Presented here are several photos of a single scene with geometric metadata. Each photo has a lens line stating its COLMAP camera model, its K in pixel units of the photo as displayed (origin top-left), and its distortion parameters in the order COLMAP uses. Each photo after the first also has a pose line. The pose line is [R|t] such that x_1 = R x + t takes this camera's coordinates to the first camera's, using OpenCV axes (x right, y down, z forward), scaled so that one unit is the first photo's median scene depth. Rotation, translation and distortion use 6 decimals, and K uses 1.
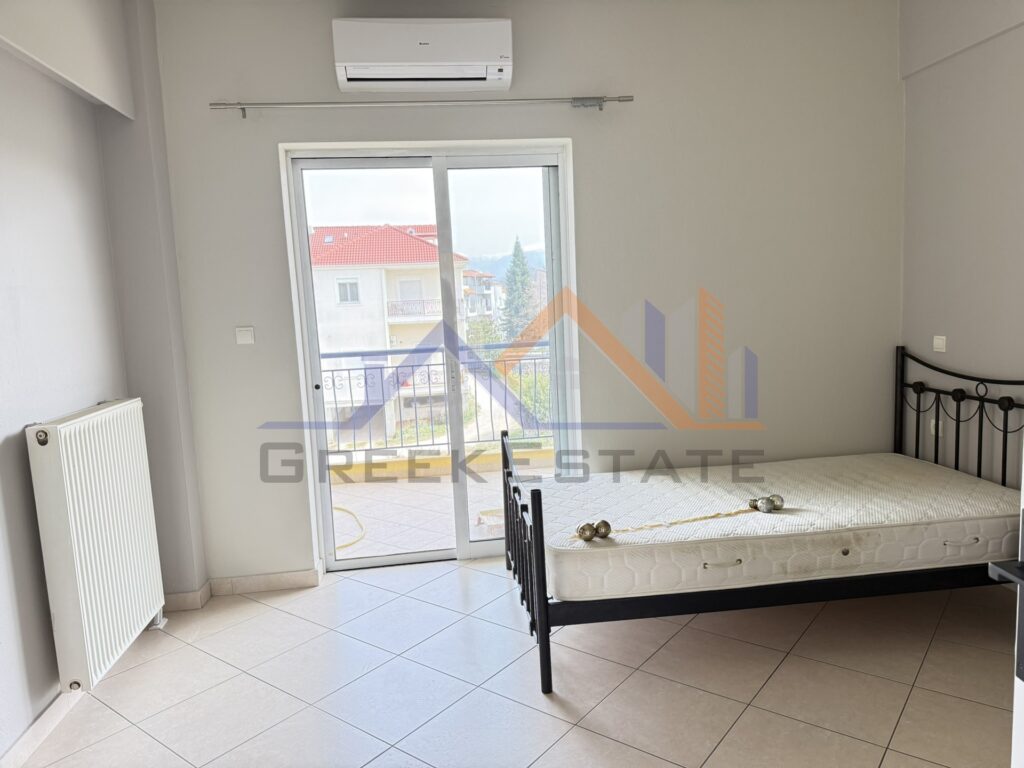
lens RADIAL K [[718.7, 0, 515.3], [0, 718.7, 386.6], [0, 0, 1]] dist [0.058580, -0.076238]
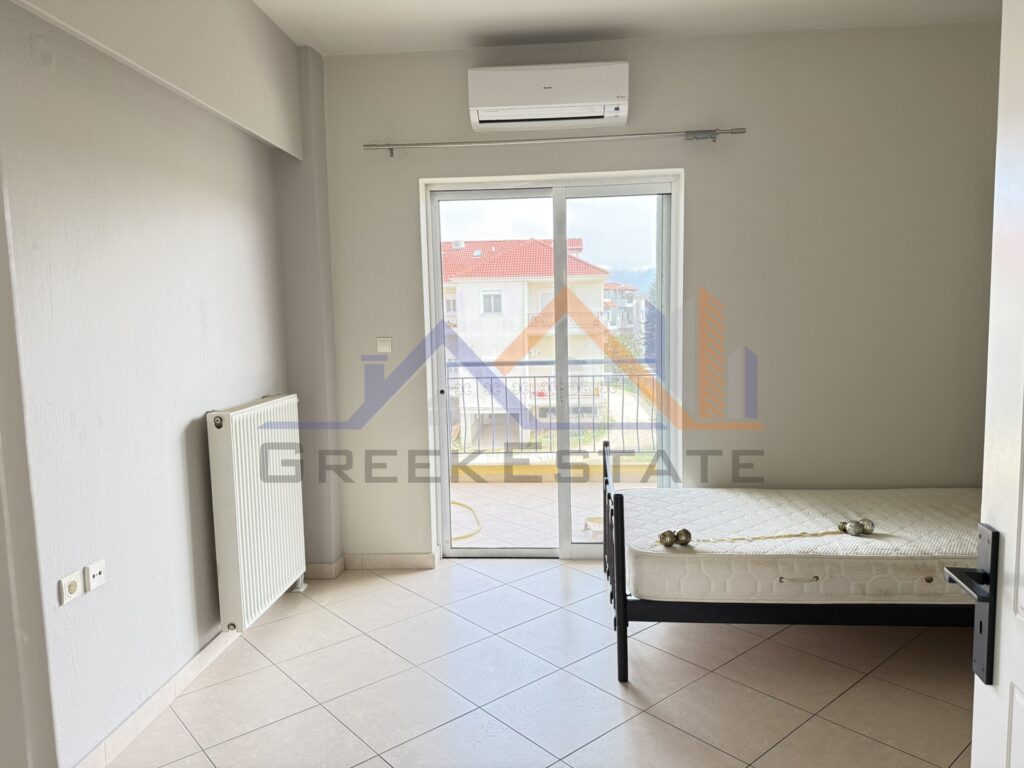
lens RADIAL K [[718.2, 0, 517.3], [0, 718.2, 388.9], [0, 0, 1]] dist [0.039999, -0.069579]
pose [[0.980646, 0.045558, -0.190413, 0.059801], [-0.048110, 0.998803, -0.008801, -0.000706], [0.189784, 0.017792, 0.981665, -0.084176]]
